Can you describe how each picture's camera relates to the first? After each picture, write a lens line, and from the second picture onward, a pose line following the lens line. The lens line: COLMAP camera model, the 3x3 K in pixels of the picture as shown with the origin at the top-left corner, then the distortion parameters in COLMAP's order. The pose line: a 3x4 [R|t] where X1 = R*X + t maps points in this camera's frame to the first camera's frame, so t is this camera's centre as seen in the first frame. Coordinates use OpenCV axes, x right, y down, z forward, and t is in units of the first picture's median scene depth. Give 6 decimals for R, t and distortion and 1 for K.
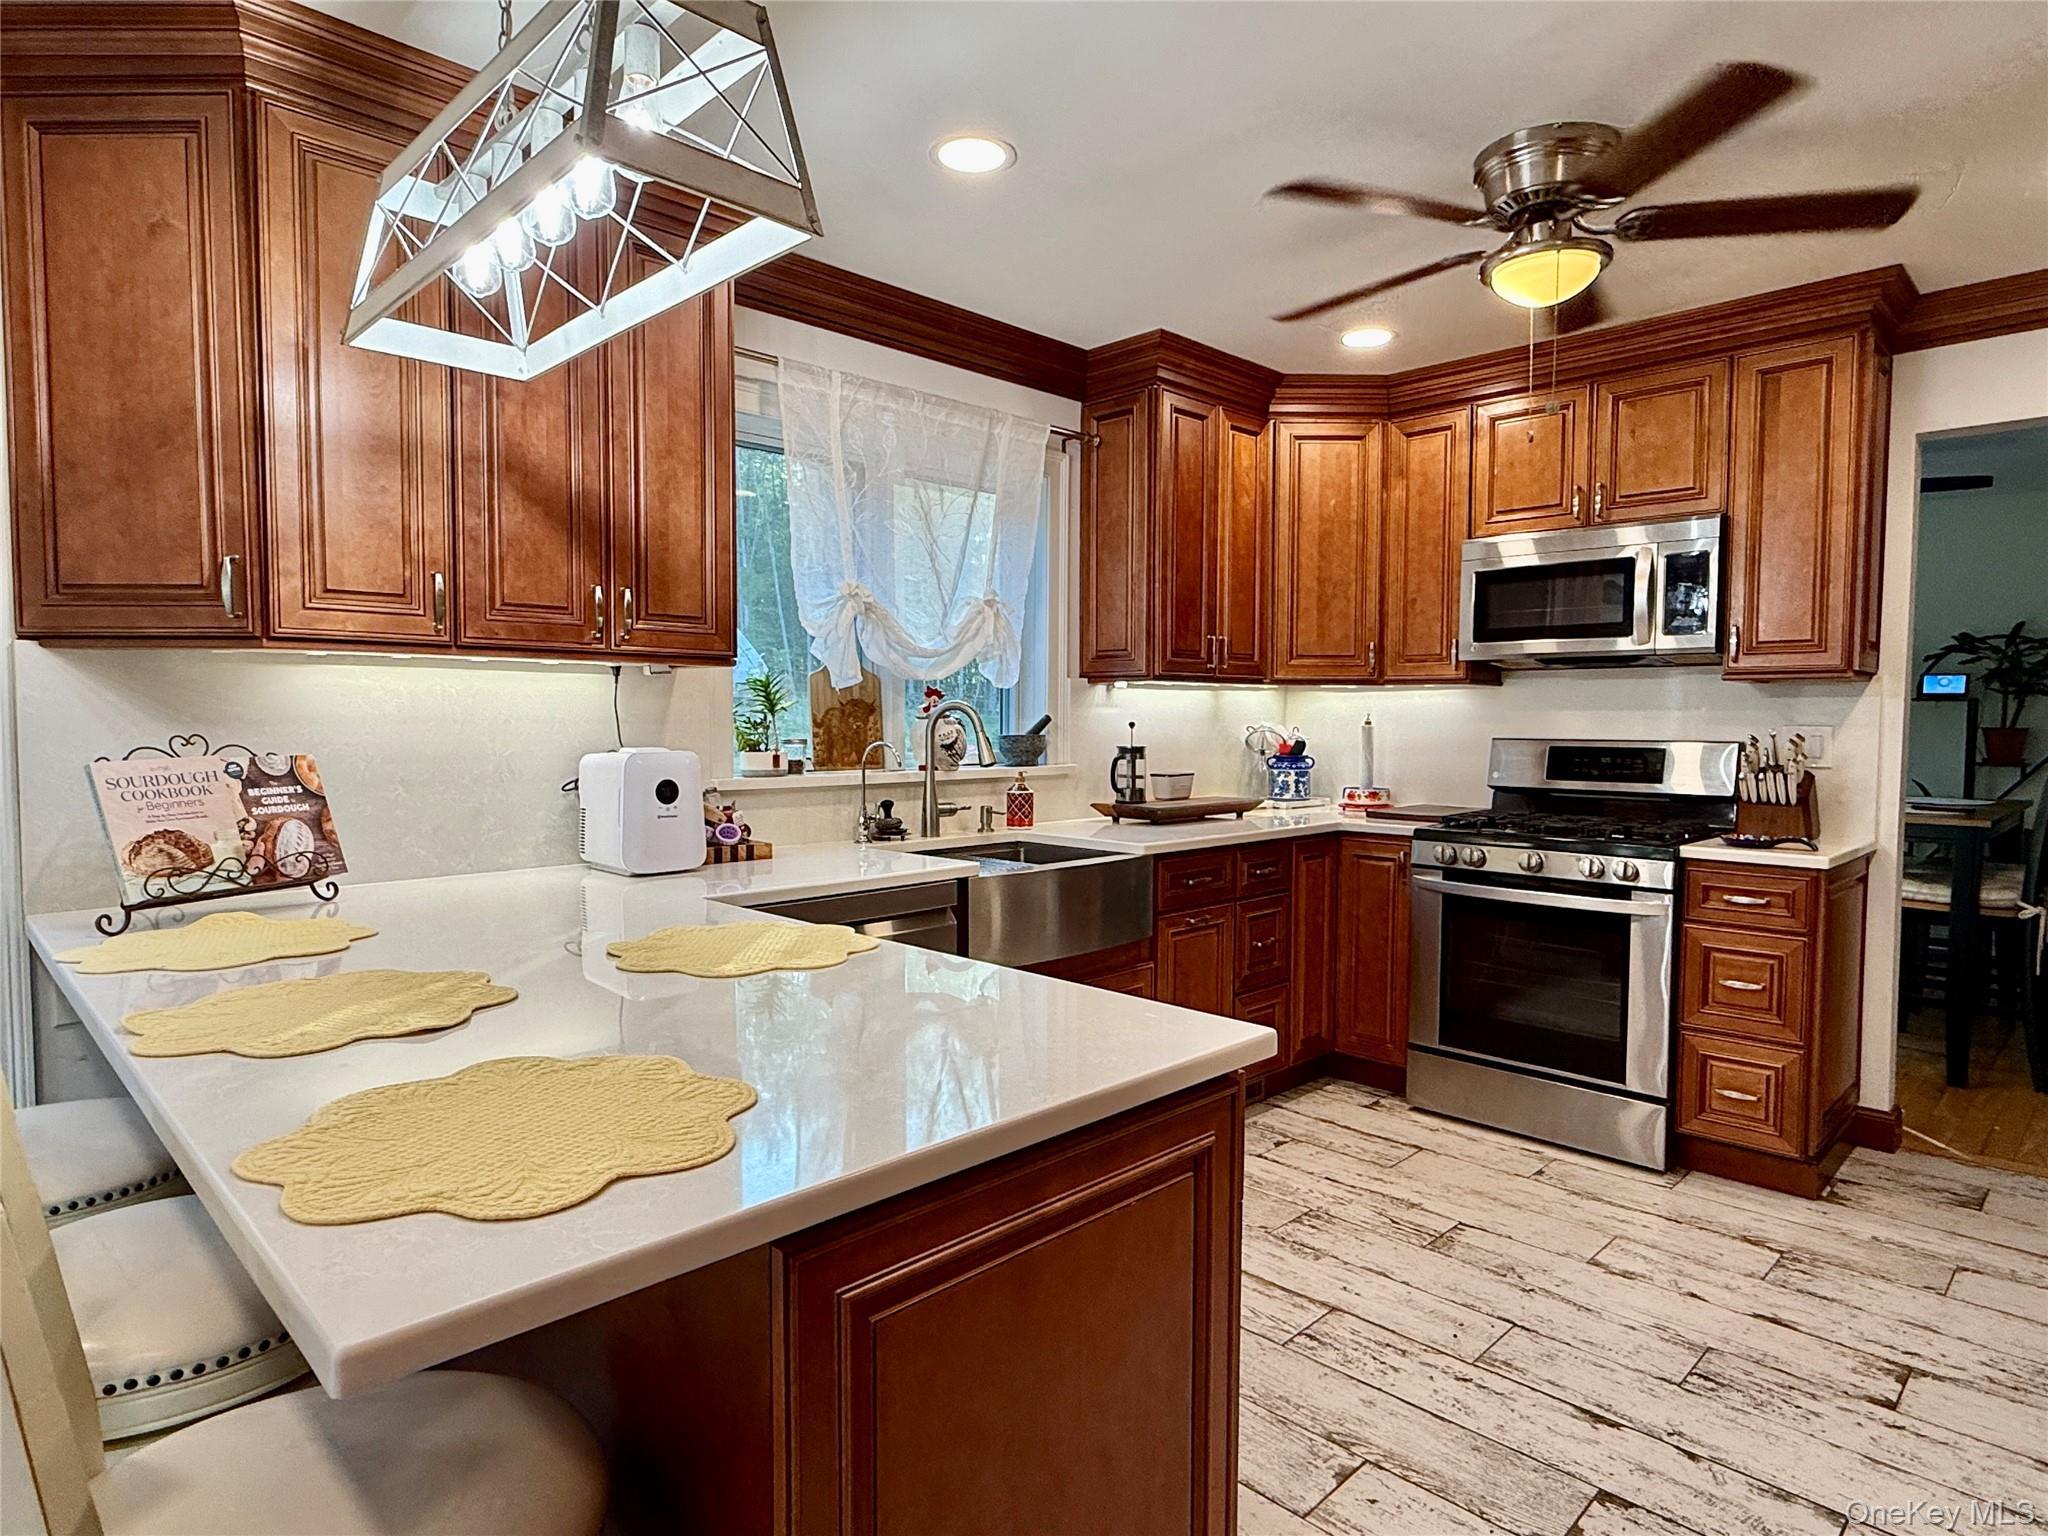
lens RADIAL K [[1150.0, 0, 1024.0], [0, 1150.0, 768.0], [0, 0, 1]] dist [-0.003153, -0.001524]
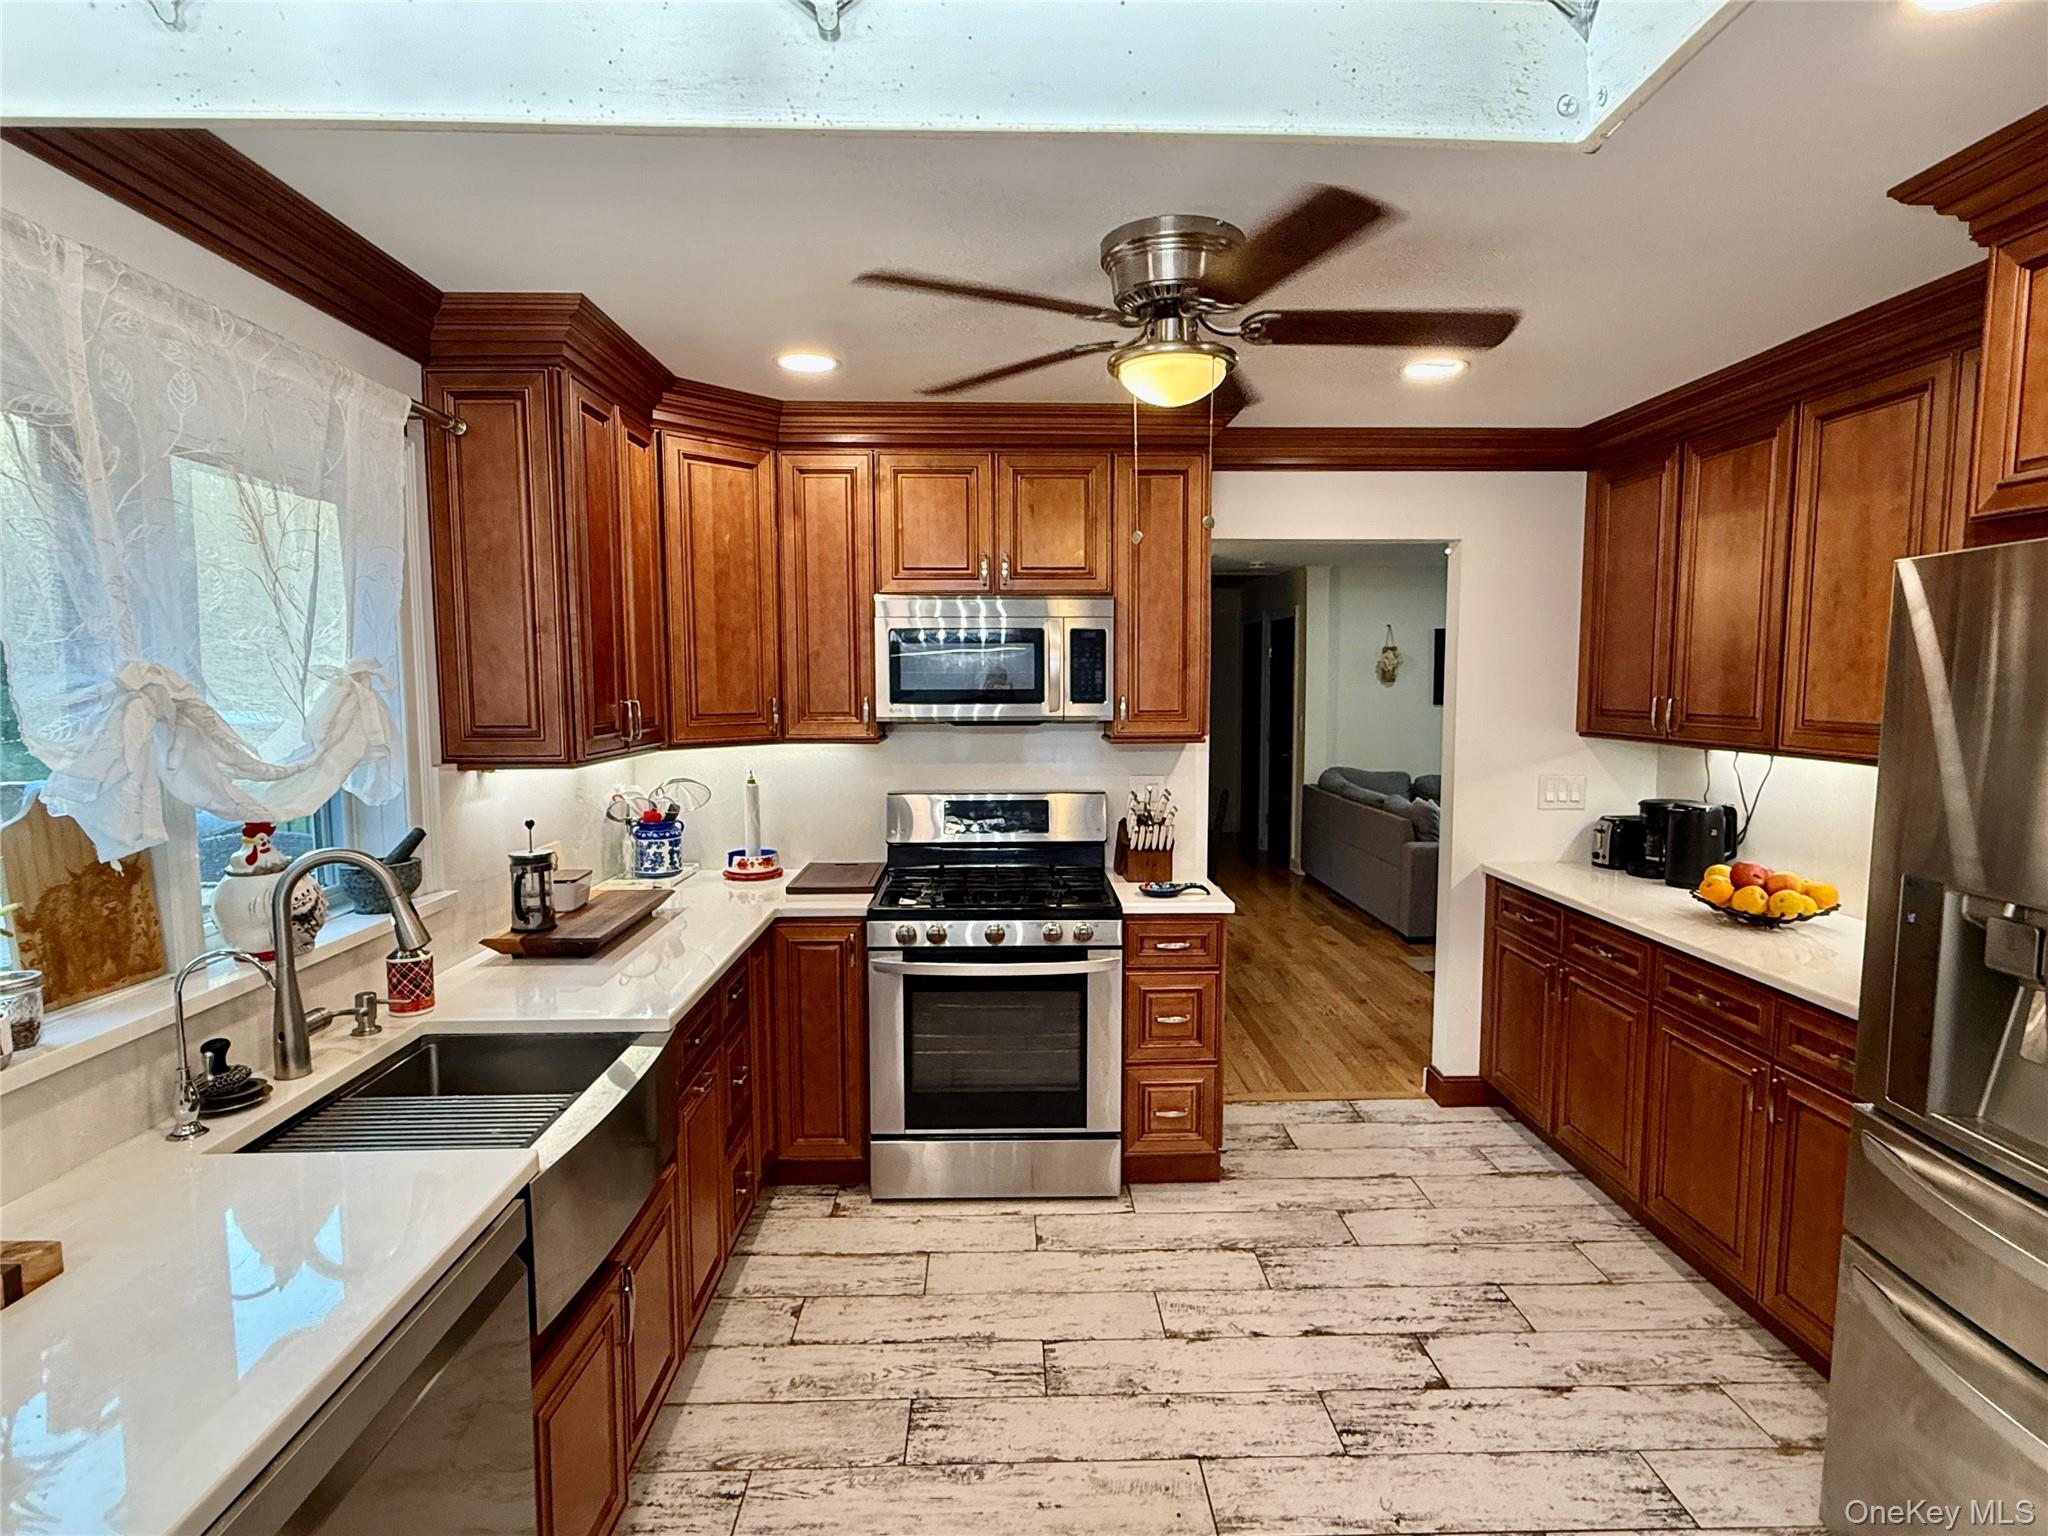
lens RADIAL K [[1066.5, 0, 1024.0], [0, 1066.5, 768.0], [0, 0, 1]] dist [-0.002417, 0.000822]
pose [[0.686071, -0.068223, 0.724329, -0.205013], [0.038812, 0.997608, 0.057201, -0.113168], [-0.726499, -0.011131, 0.687077, 0.337682]]
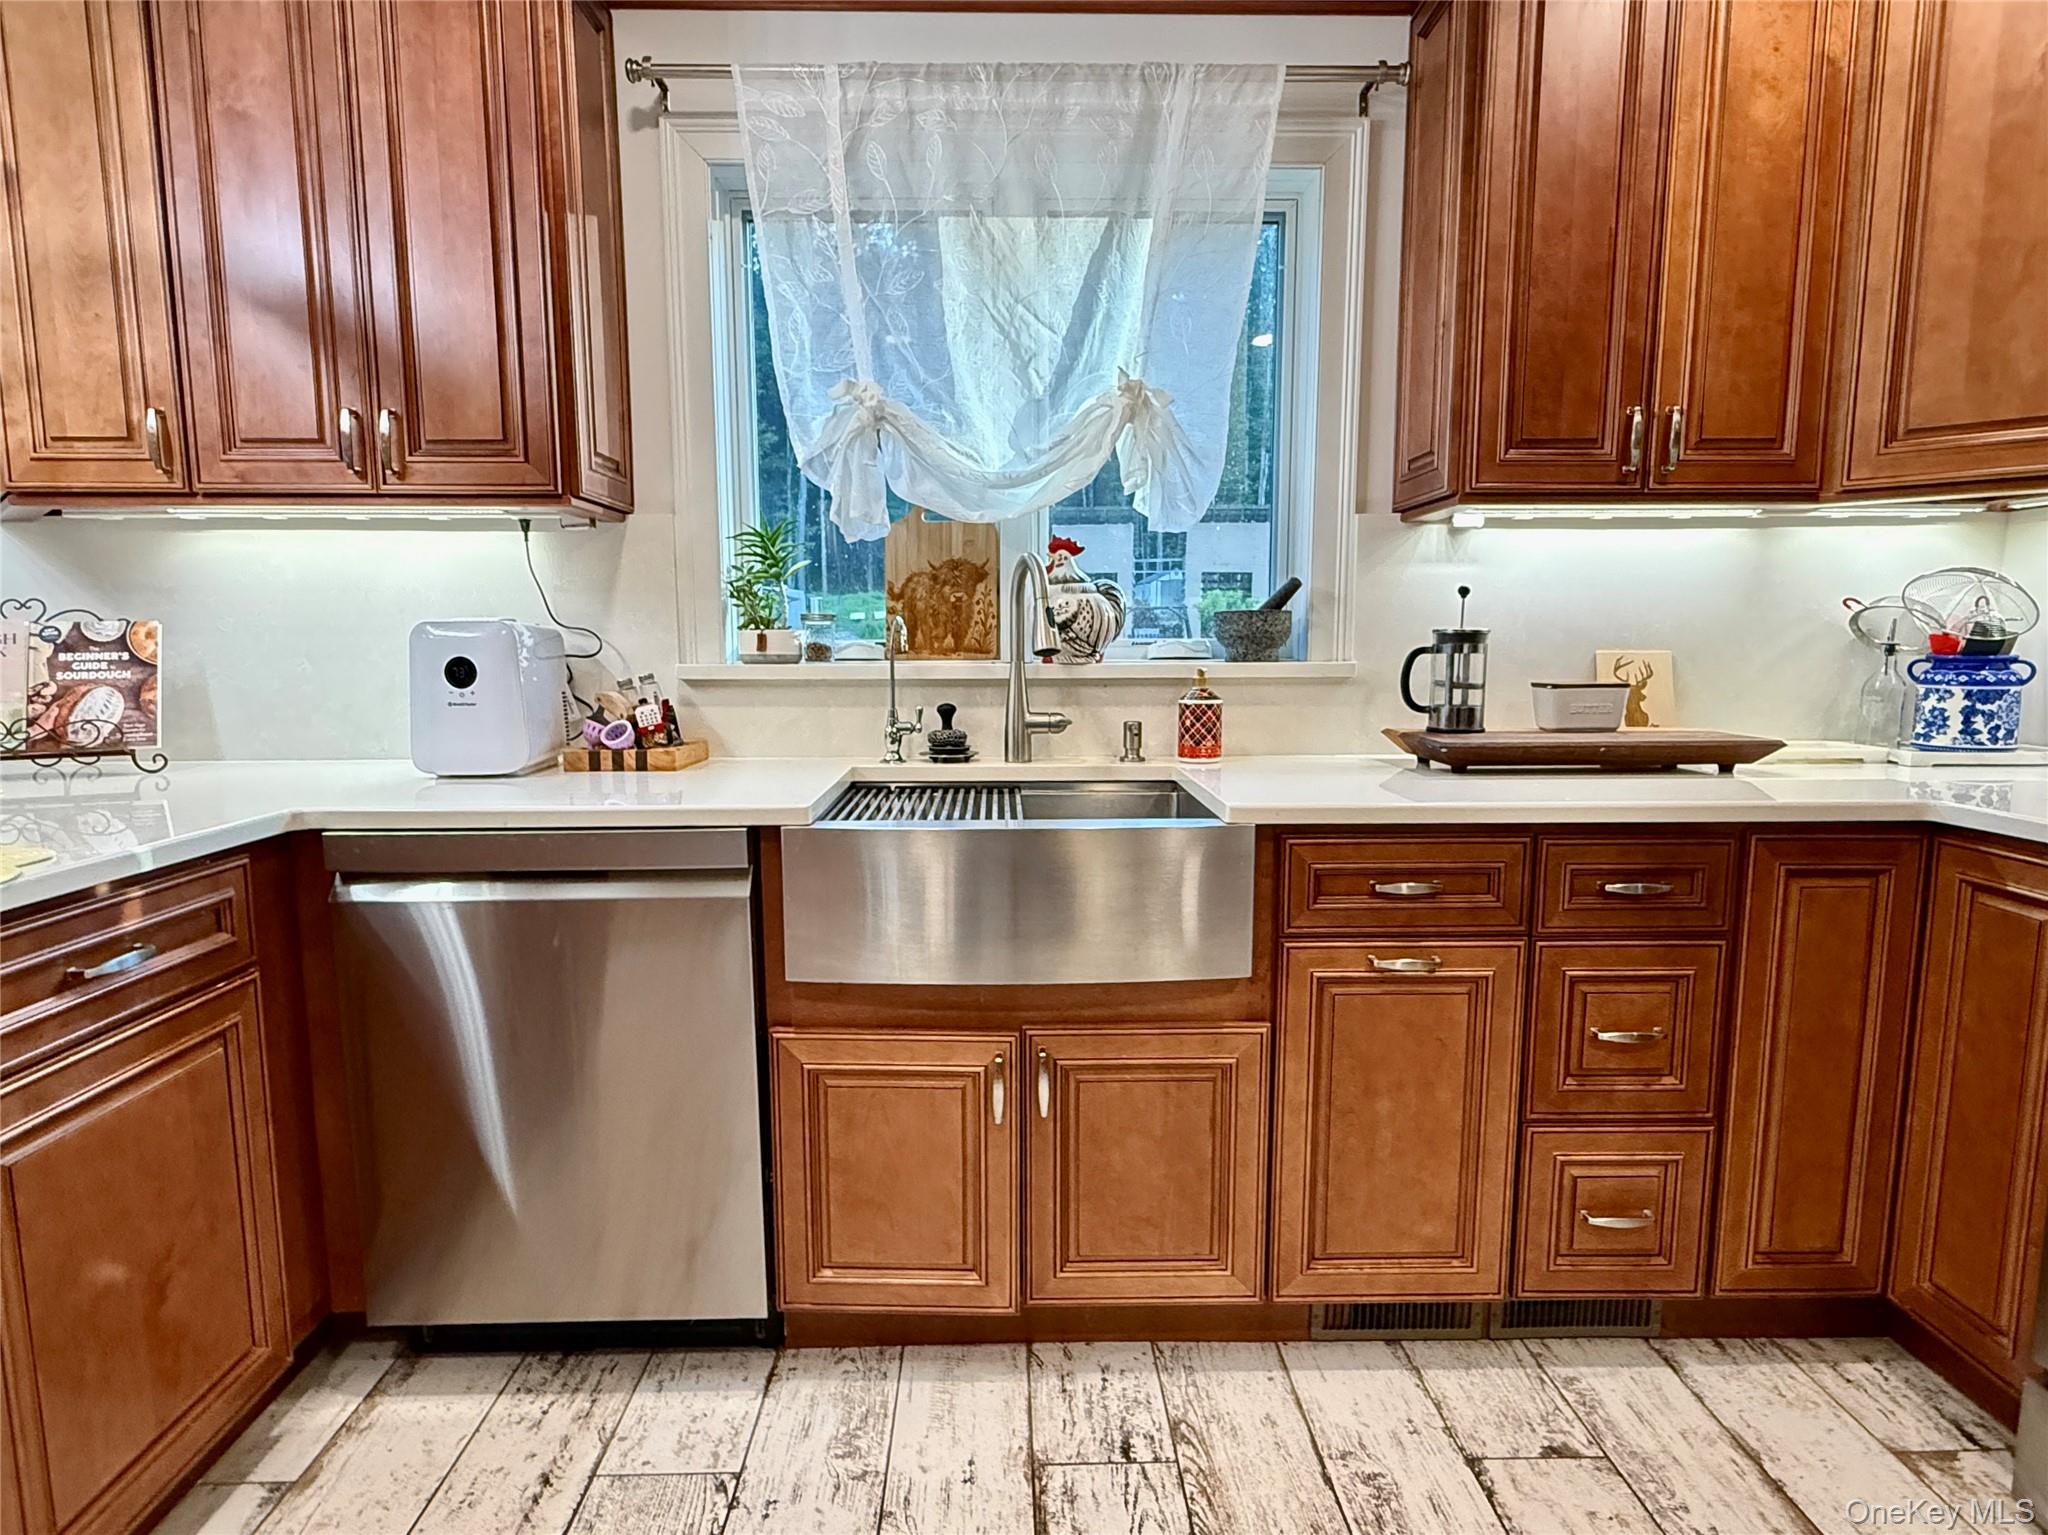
lens RADIAL K [[1113.2, 0, 1024.0], [0, 1113.2, 767.5], [0, 0, 1]] dist [0.001790, -0.001237]
pose [[0.725779, 0.075502, -0.683772, 0.354539], [-0.025576, 0.996233, 0.082858, 0.009209], [0.687452, -0.042648, 0.724976, 0.518613]]
